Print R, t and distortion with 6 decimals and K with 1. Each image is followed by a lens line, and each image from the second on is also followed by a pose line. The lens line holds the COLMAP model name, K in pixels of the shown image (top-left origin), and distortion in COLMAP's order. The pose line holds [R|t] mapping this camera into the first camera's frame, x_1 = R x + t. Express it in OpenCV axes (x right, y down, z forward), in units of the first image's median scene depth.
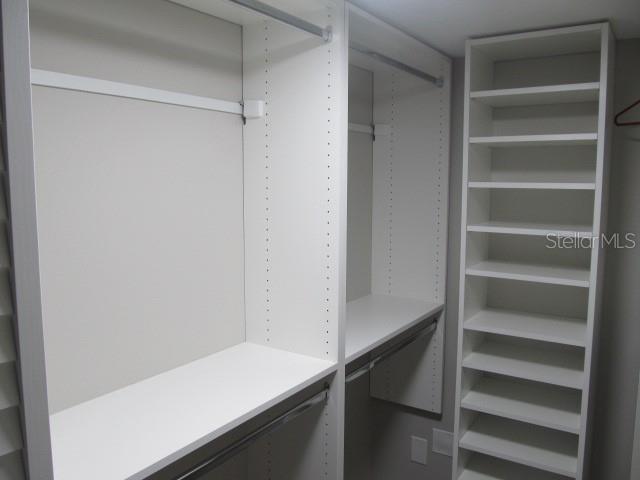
lens RADIAL K [[528.0, 0, 318.5], [0, 528.0, 239.4], [0, 0, 1]] dist [-0.047399, -0.002925]
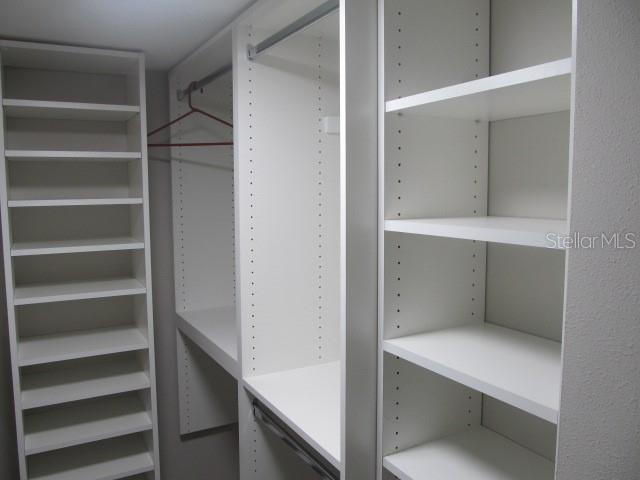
lens RADIAL K [[528.0, 0, 317.8], [0, 528.0, 240.5], [0, 0, 1]] dist [-0.047399, -0.002925]
pose [[0.473188, -0.089003, 0.876454, -0.266505], [0.116880, 0.992431, 0.037679, -0.016366], [-0.873174, 0.084611, 0.480009, 0.152223]]
